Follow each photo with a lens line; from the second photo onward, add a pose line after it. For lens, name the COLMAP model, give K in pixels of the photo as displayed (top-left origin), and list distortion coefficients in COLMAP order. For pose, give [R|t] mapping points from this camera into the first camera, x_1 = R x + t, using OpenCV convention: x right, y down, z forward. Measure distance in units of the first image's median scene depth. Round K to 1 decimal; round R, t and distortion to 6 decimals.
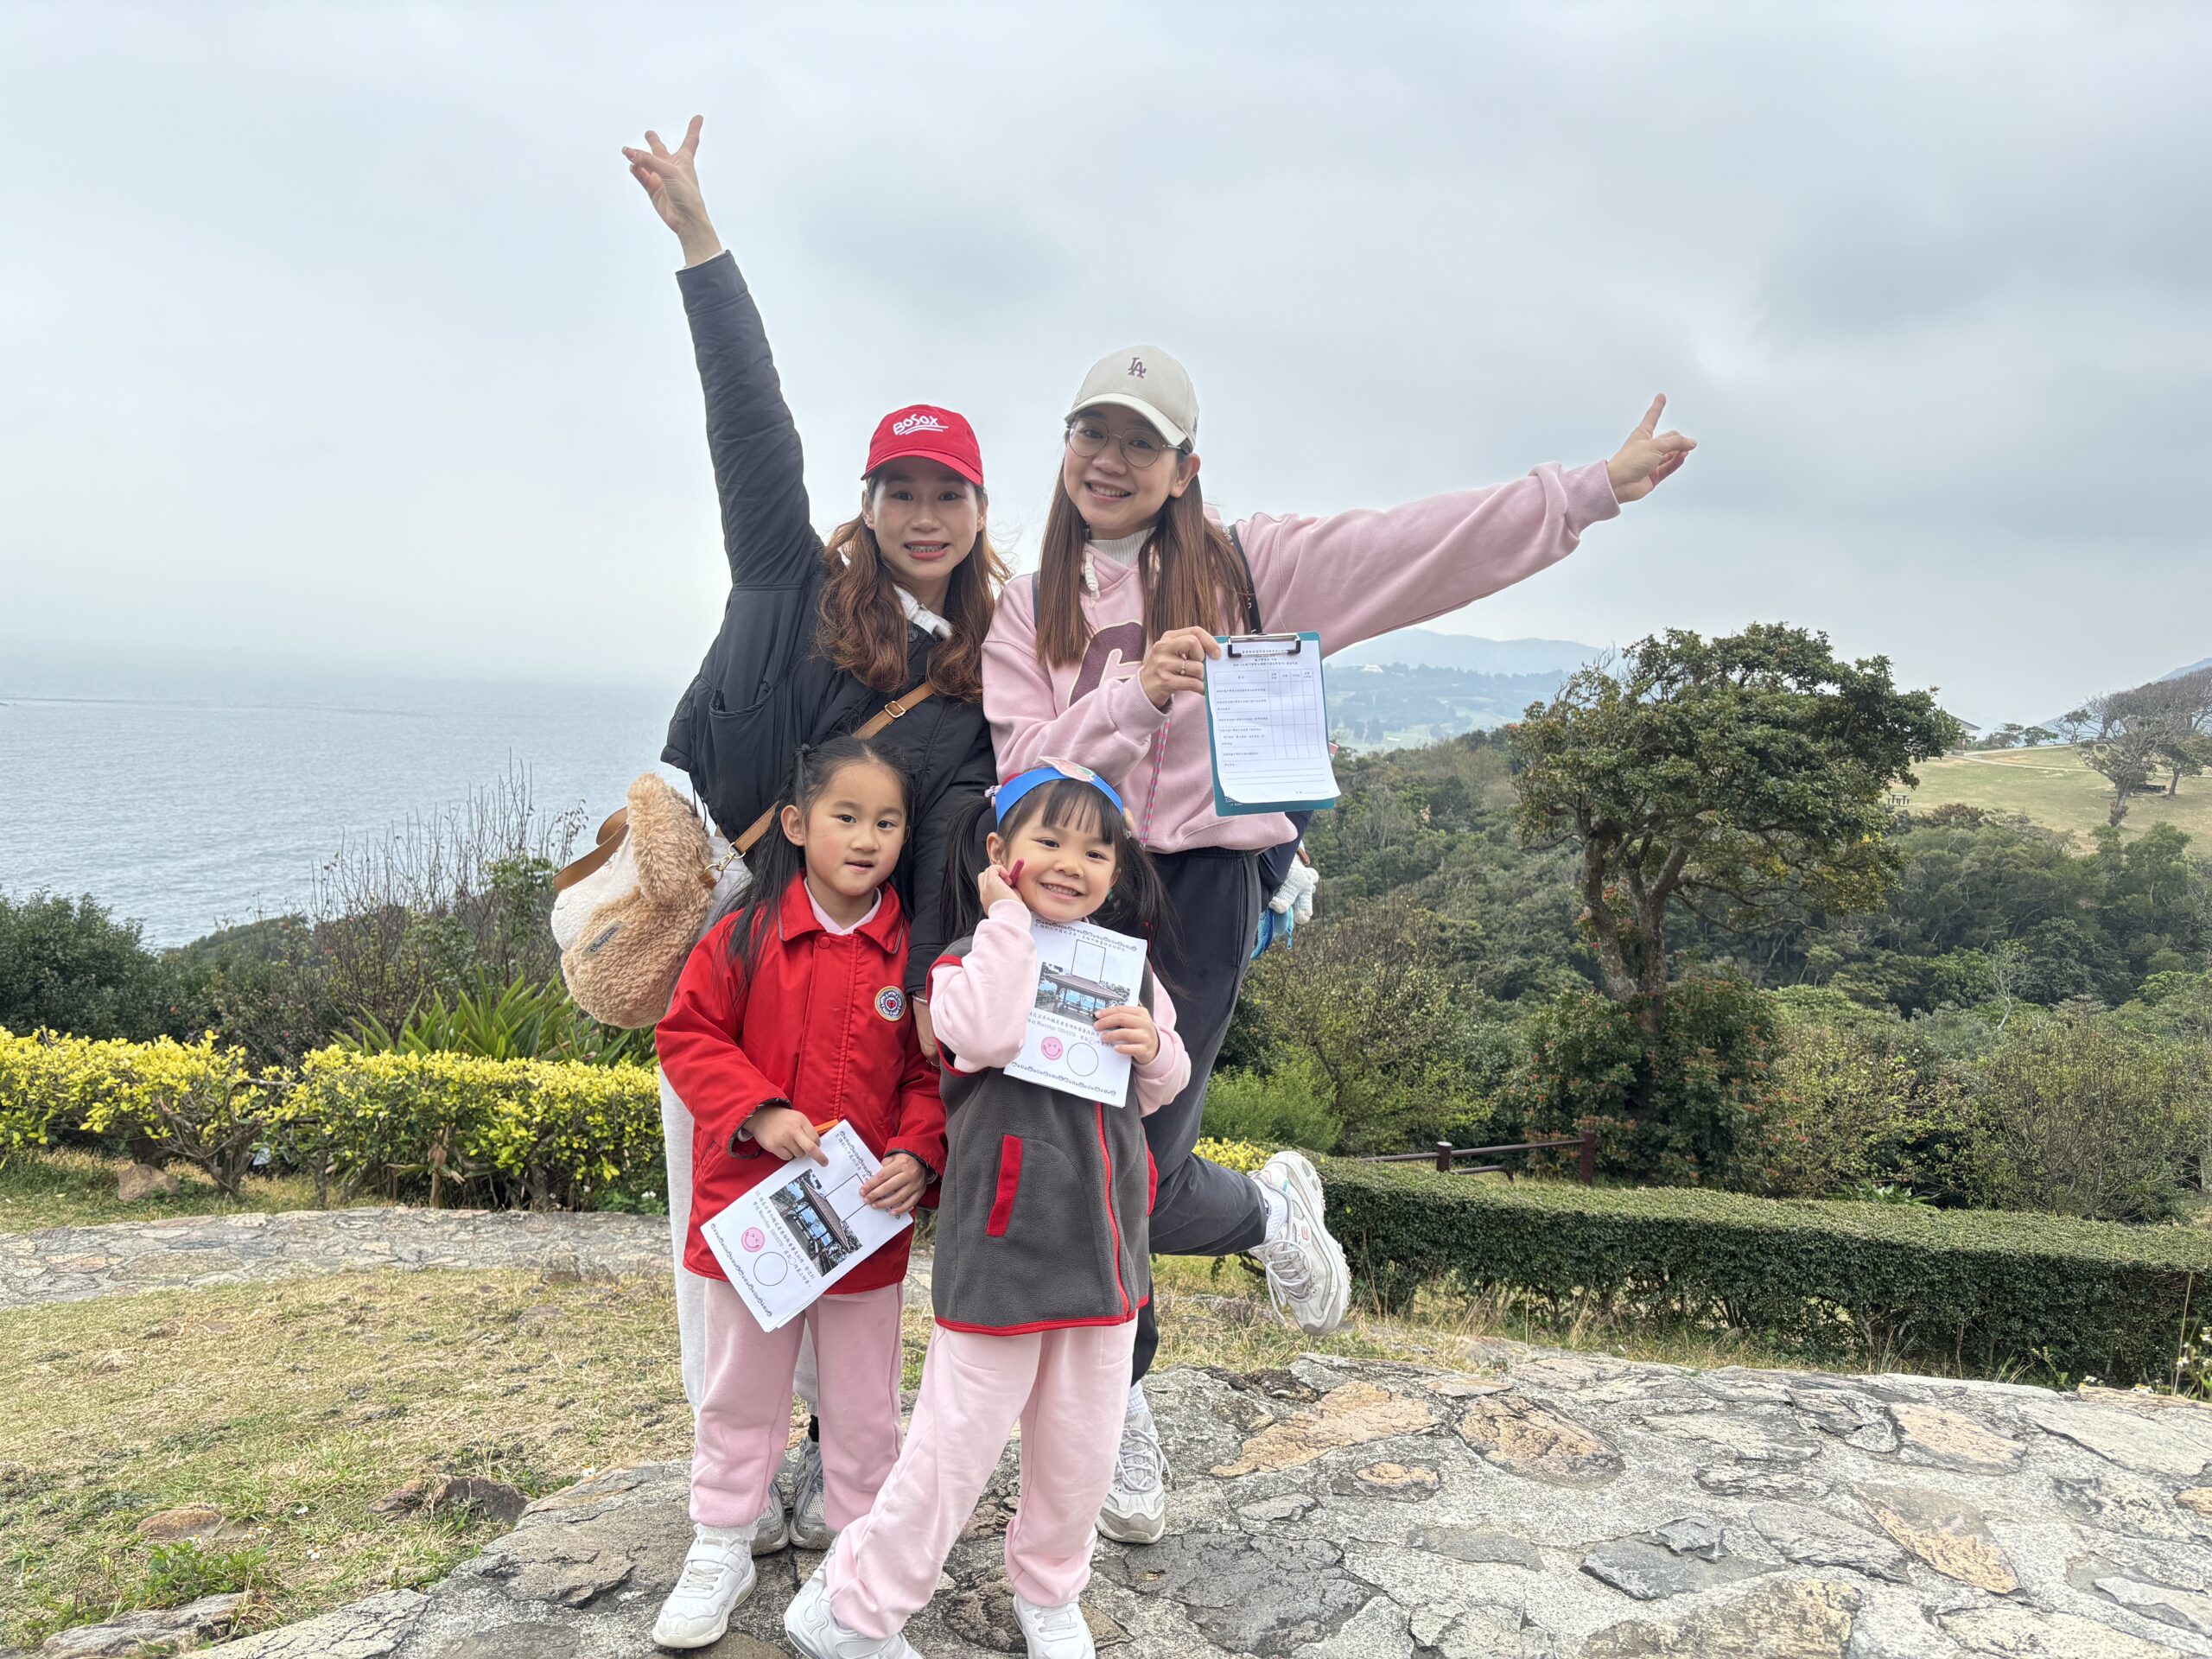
lens RADIAL K [[1656.5, 0, 1113.2], [0, 1656.5, 788.0], [0, 0, 1]] dist [0.047005, 0.000947]
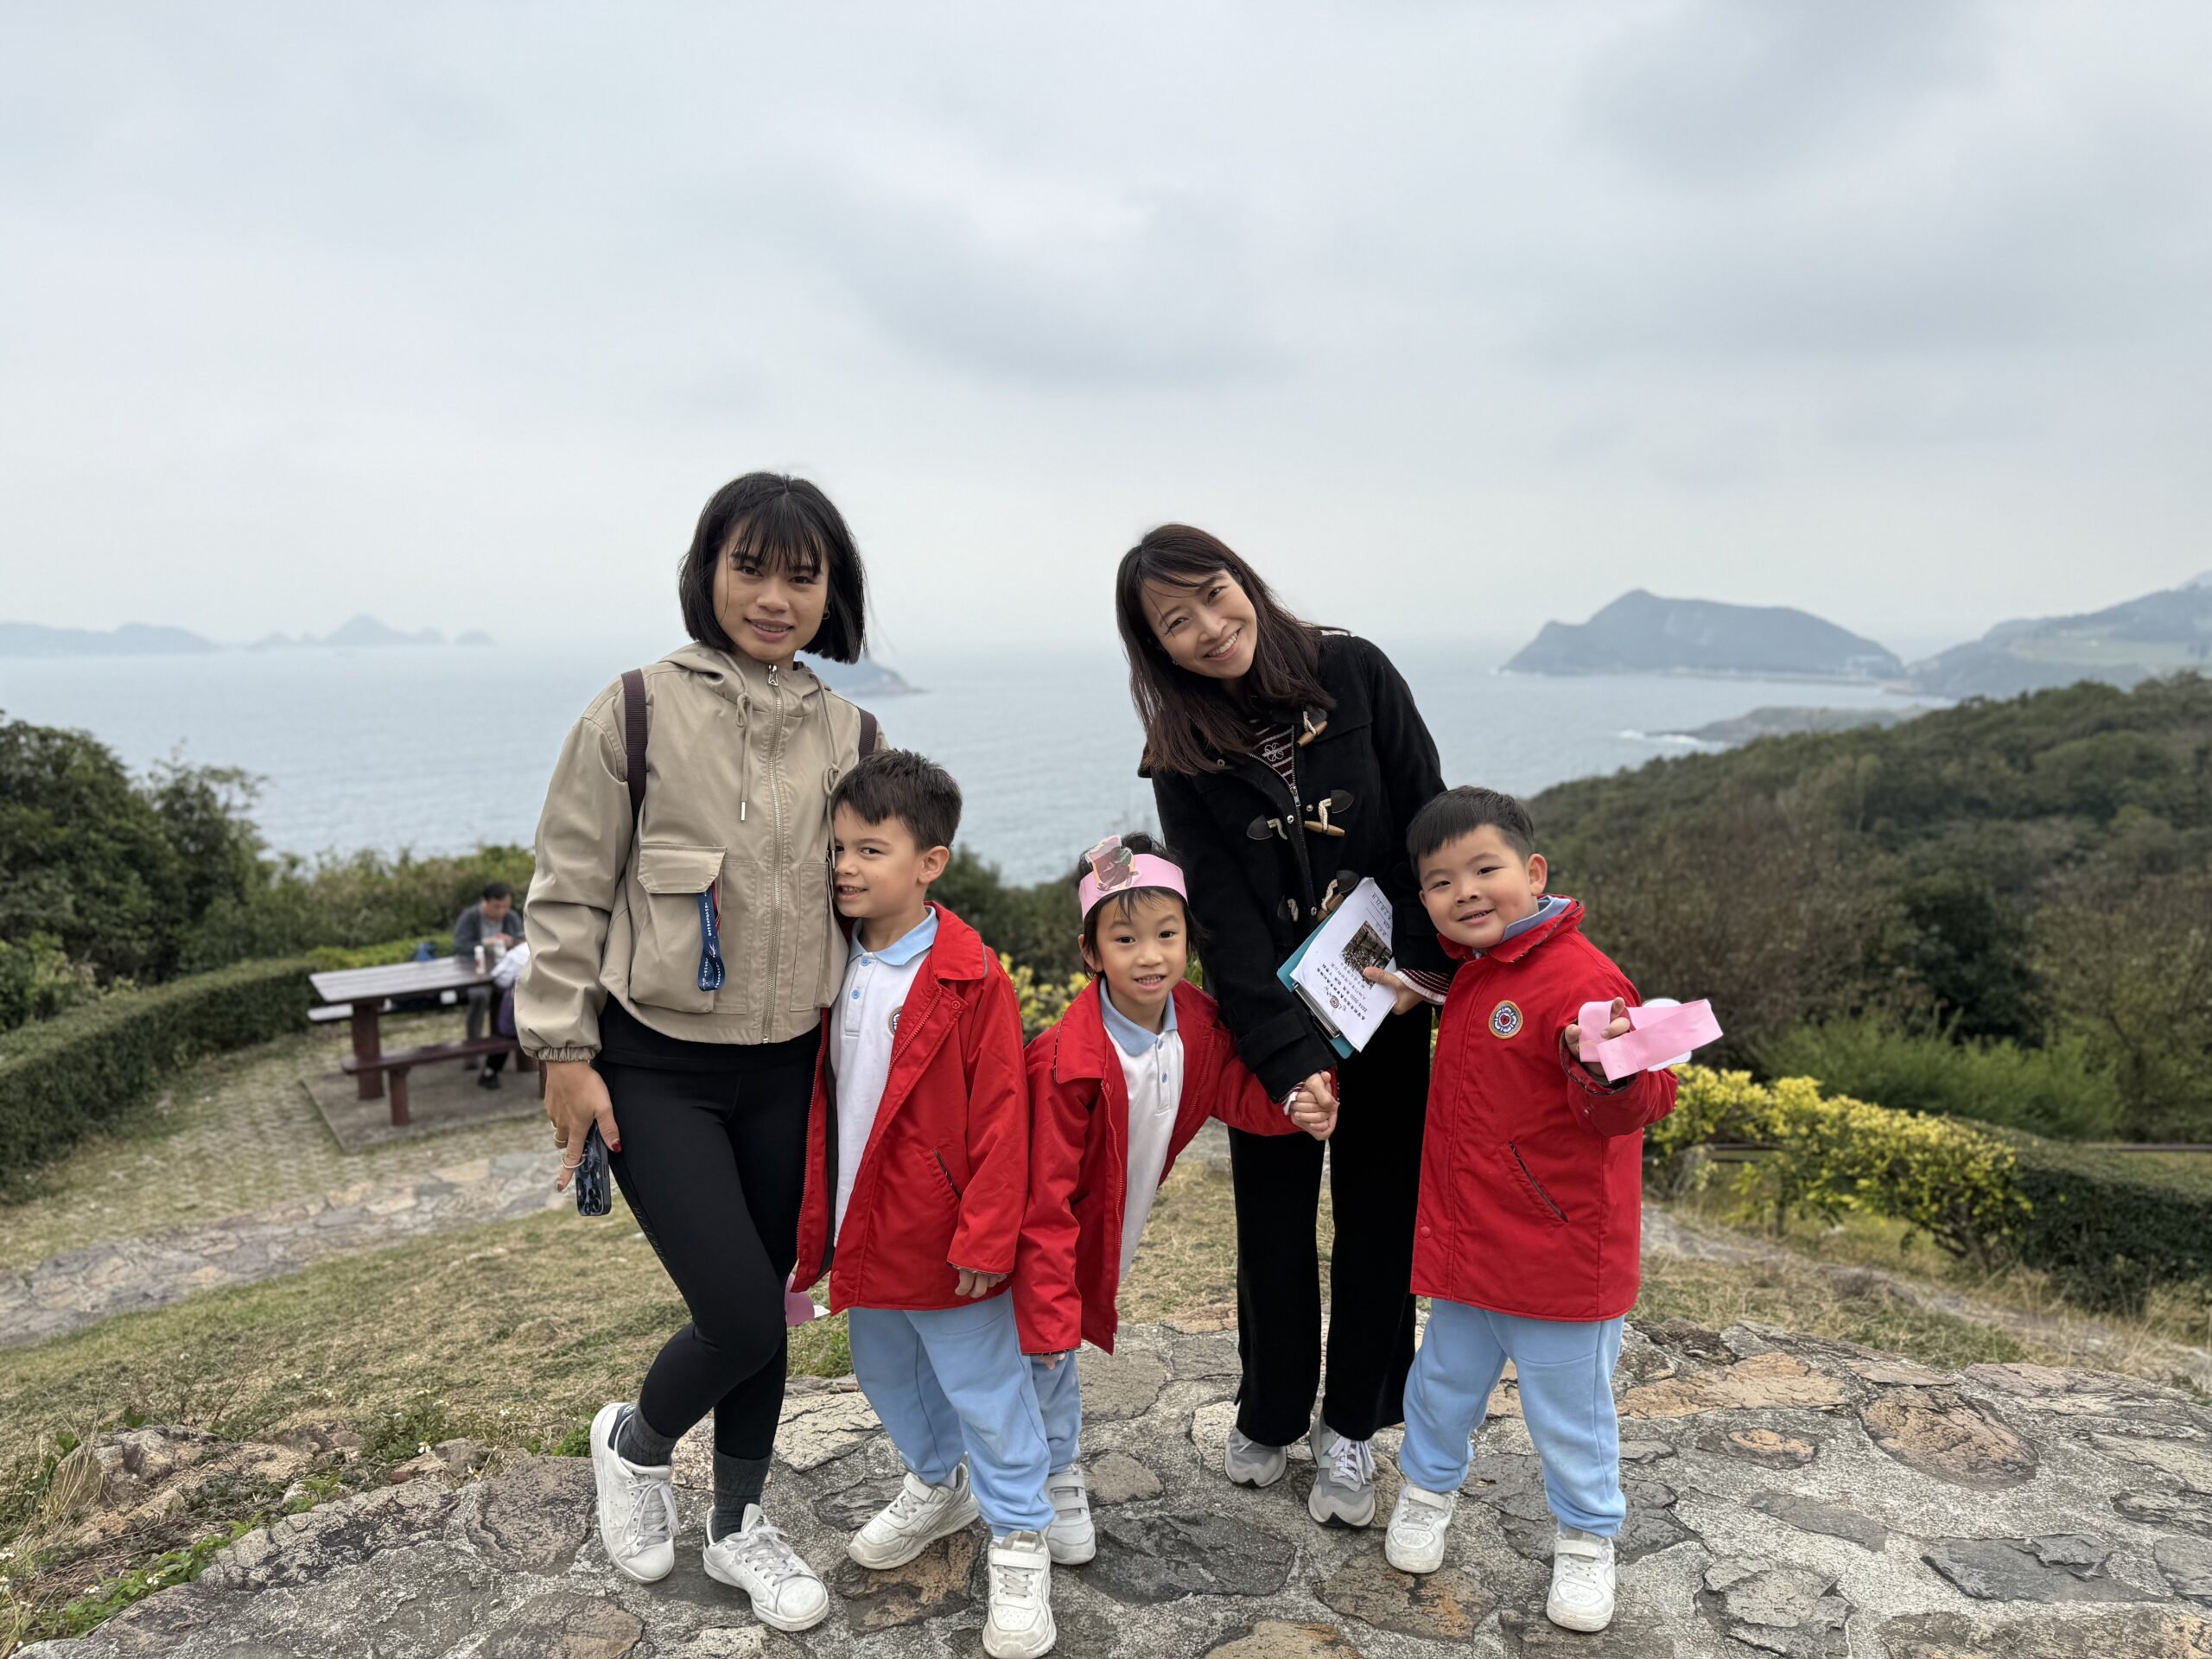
lens RADIAL K [[1569.1, 0, 1131.7], [0, 1569.1, 793.9], [0, 0, 1]] dist [0.021577, -0.012799]
pose [[0.896473, -0.005501, -0.443064, 0.227046], [0.020465, 0.999370, 0.029001, -0.027903], [0.442626, -0.035066, 0.896021, -0.041878]]
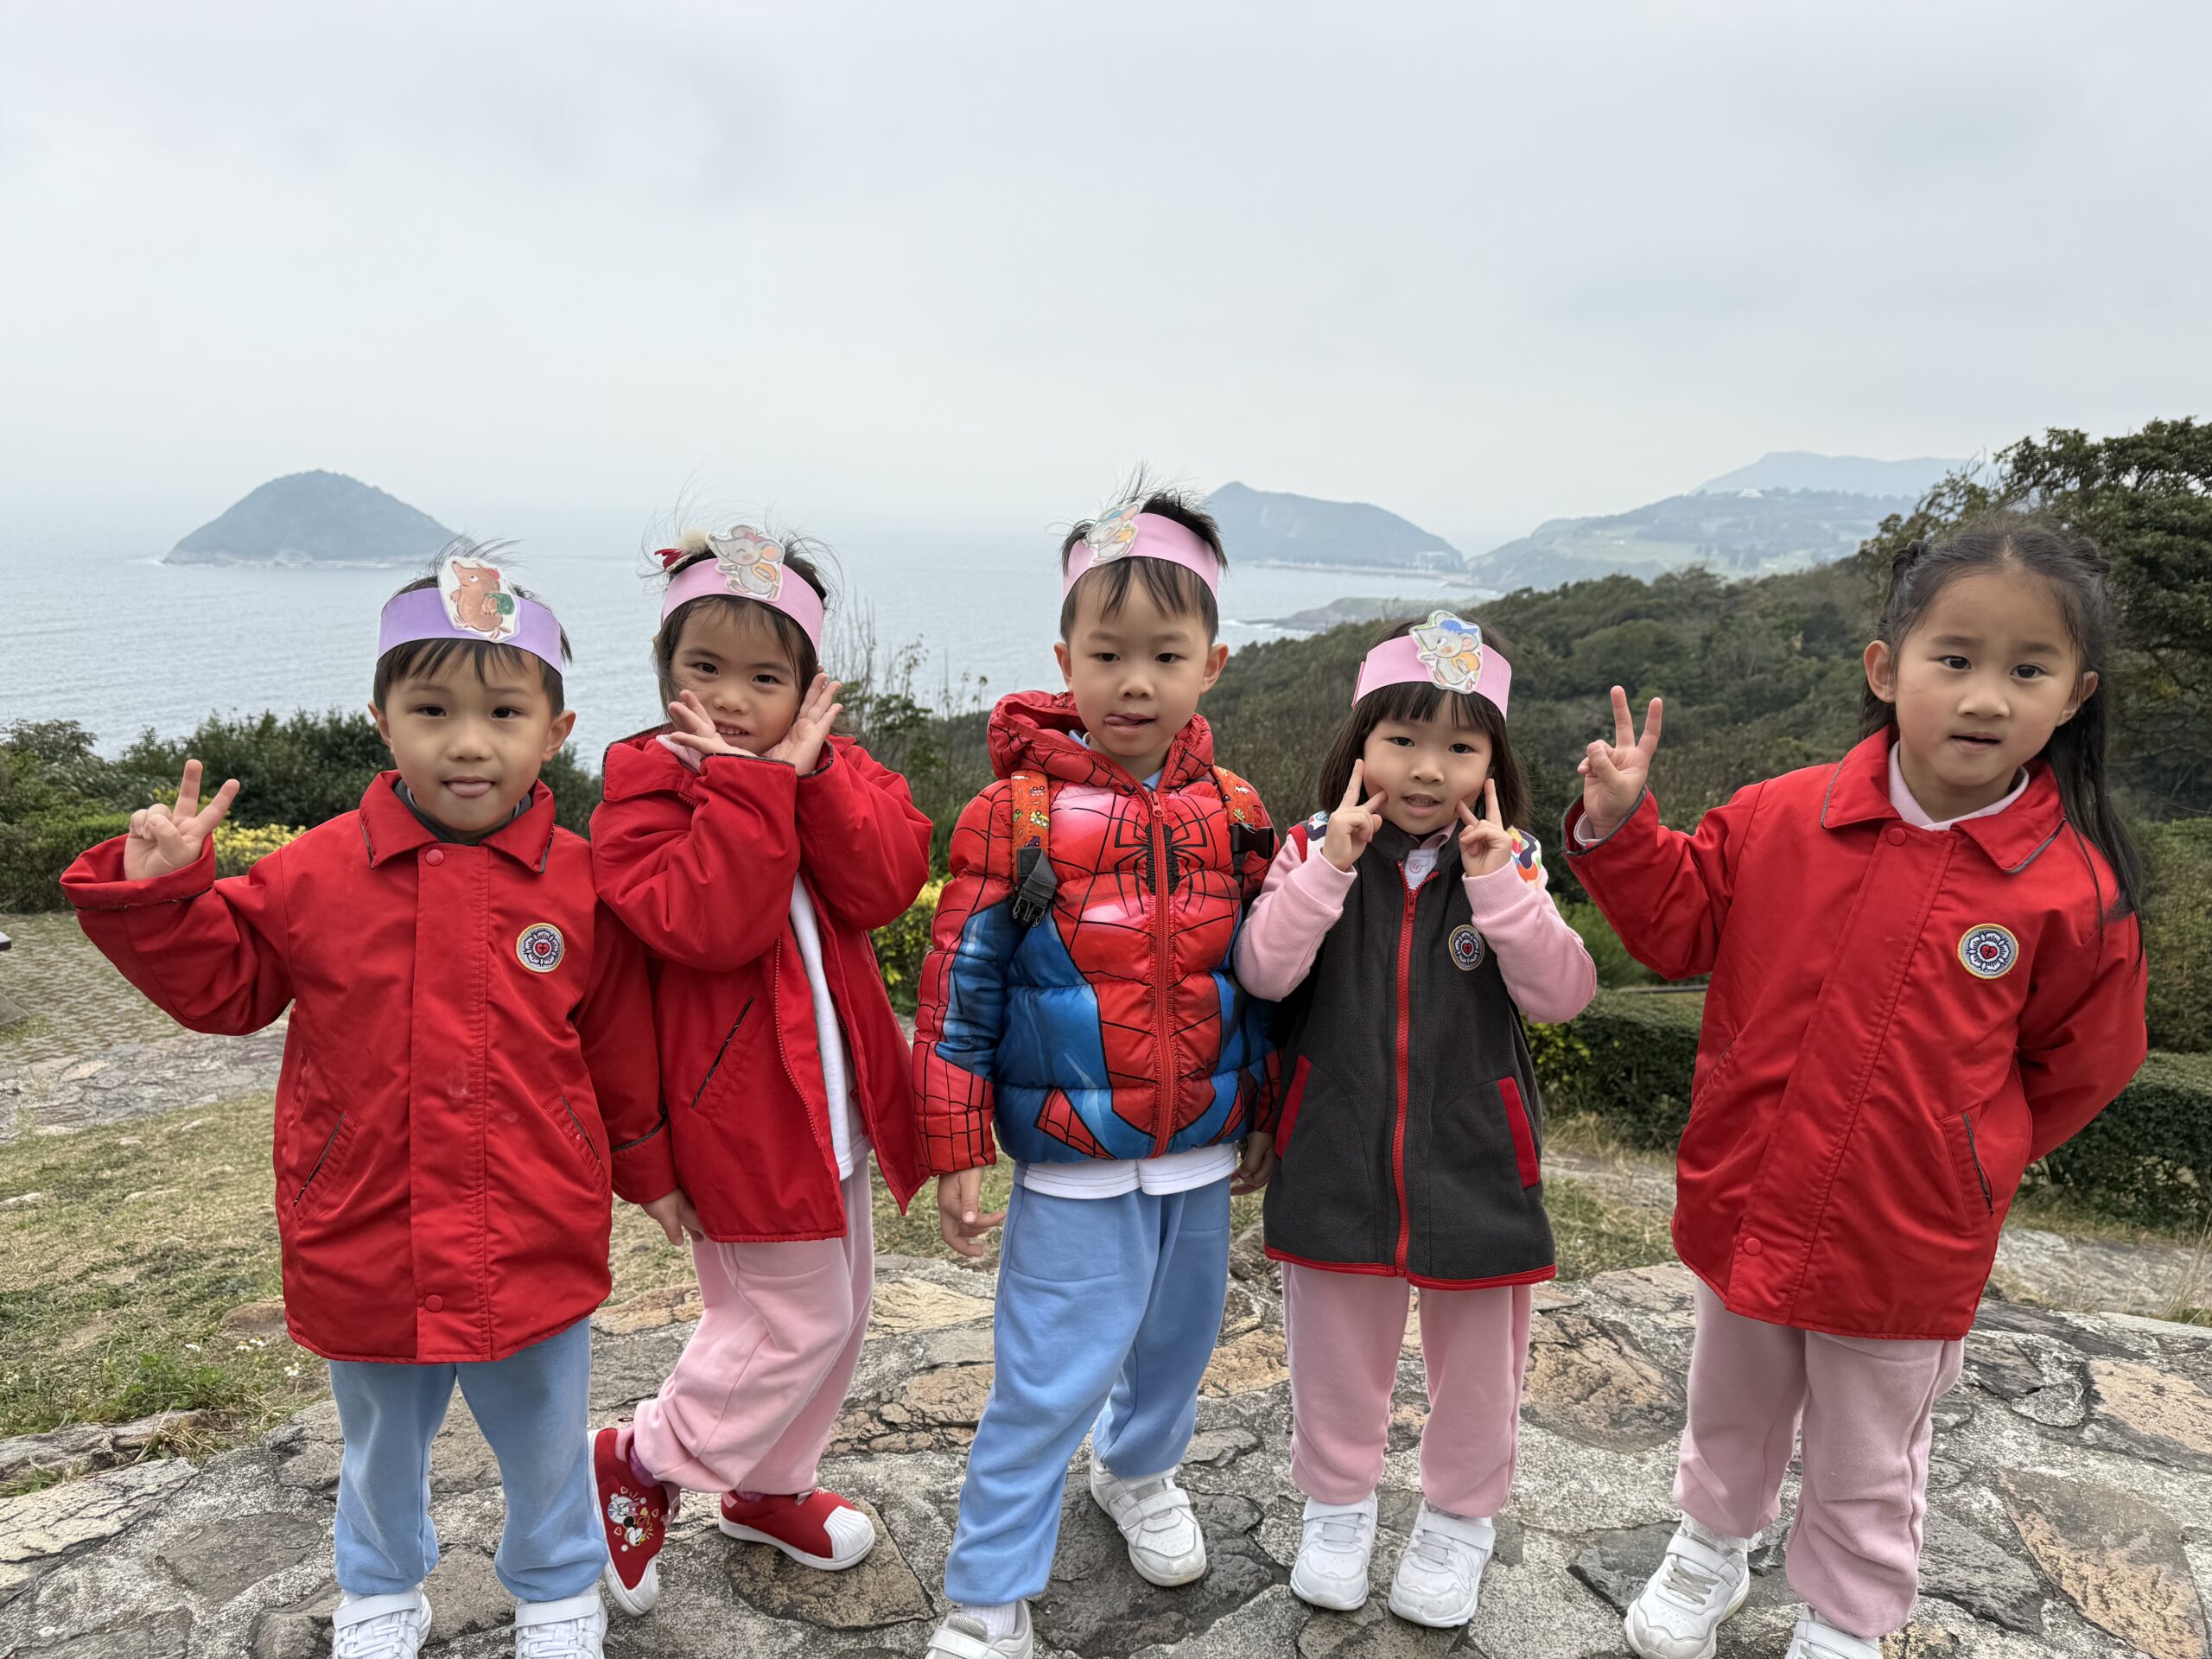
lens RADIAL K [[1569.1, 0, 1131.7], [0, 1569.1, 793.9], [0, 0, 1]] dist [0.021577, -0.012799]
pose [[0.977608, 0.010847, -0.210153, 0.189798], [0.012153, 0.994094, 0.107842, 0.028212], [0.210081, -0.107981, 0.971703, 0.245031]]
